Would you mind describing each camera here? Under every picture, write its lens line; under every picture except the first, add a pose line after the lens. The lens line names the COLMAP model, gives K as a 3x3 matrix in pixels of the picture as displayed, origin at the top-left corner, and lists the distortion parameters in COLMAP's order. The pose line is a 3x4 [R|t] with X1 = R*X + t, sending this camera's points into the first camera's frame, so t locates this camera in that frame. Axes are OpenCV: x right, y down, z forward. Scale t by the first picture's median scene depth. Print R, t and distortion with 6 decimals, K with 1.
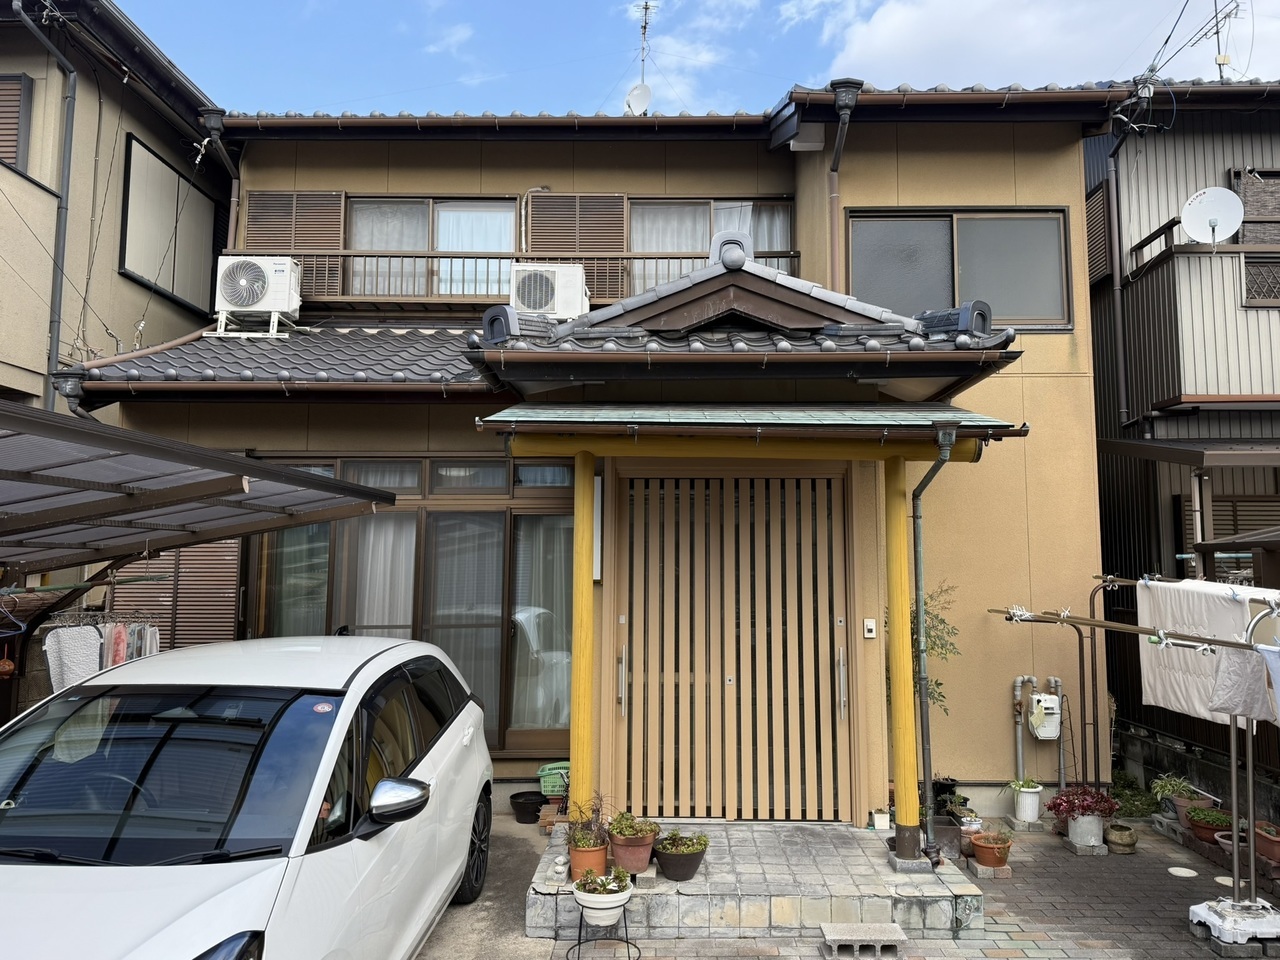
lens RADIAL K [[953.5, 0, 644.4], [0, 953.5, 462.3], [0, 0, 1]] dist [-0.001417, -0.000585]
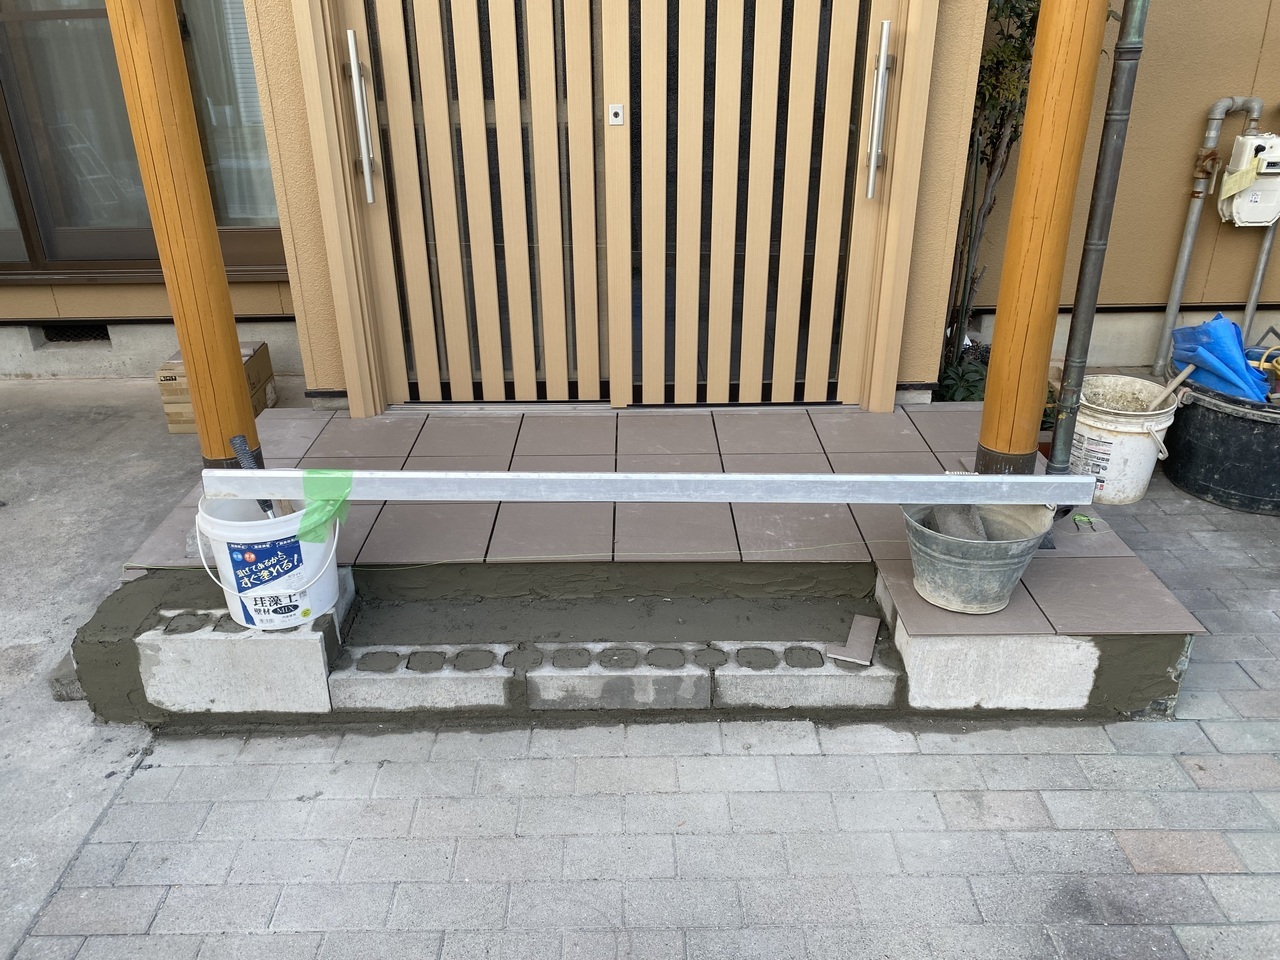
lens RADIAL K [[963.0, 0, 640.0], [0, 963.0, 480.0], [0, 0, 1]] dist [0.005827, -0.003831]
pose [[0.999623, -0.026529, 0.007136, 0.081513], [0.018798, 0.849964, 0.526505, 0.117859], [-0.020033, -0.526172, 0.850142, 0.455906]]
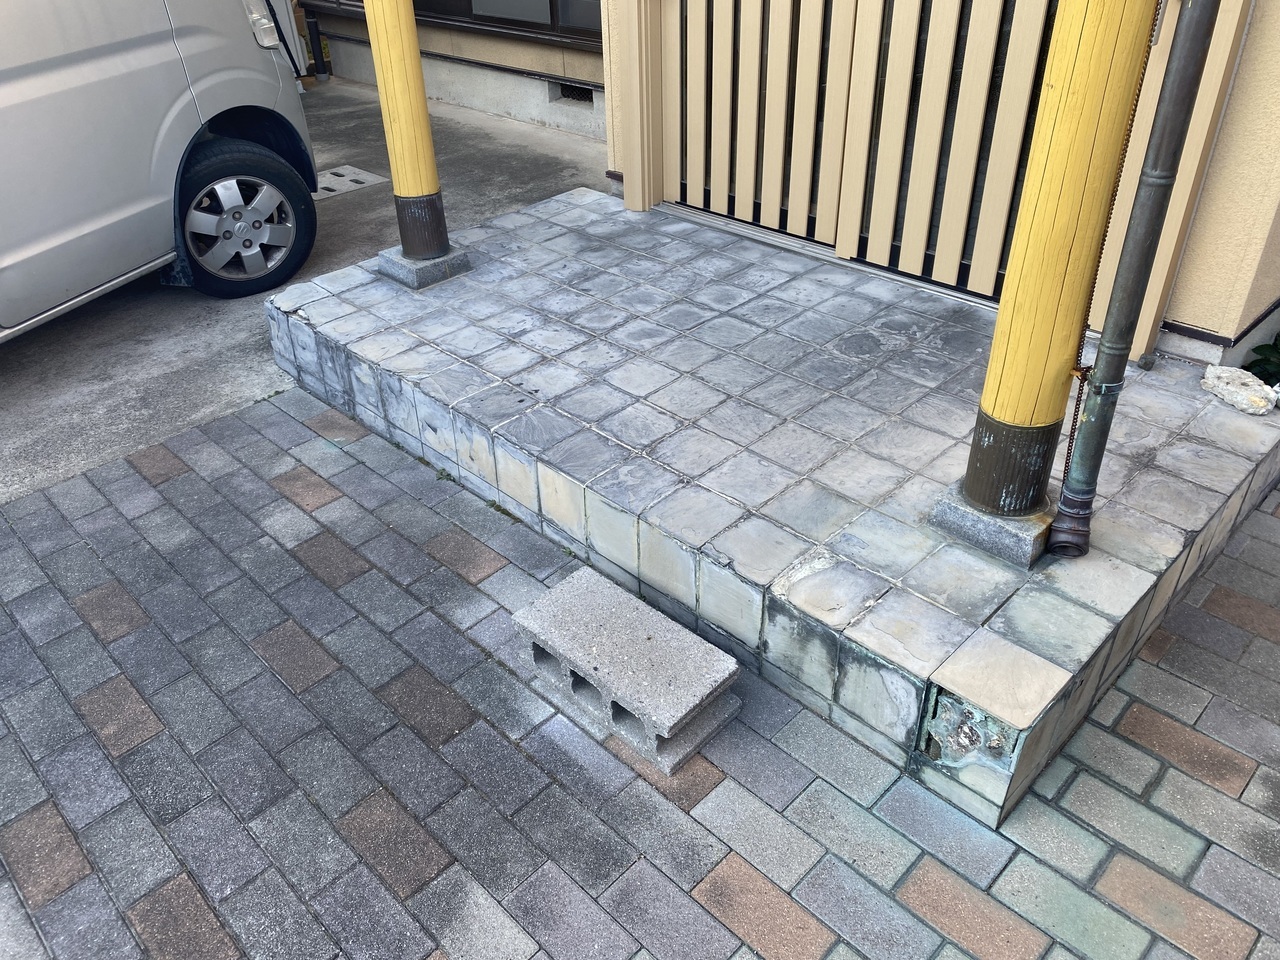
lens RADIAL K [[963.0, 0, 640.0], [0, 963.0, 480.0], [0, 0, 1]] dist [0.005827, -0.003831]
pose [[0.708314, 0.369612, -0.601397, 0.275121], [0.110444, 0.783442, 0.611573, 0.141850], [0.697204, -0.499606, 0.514101, 0.538143]]
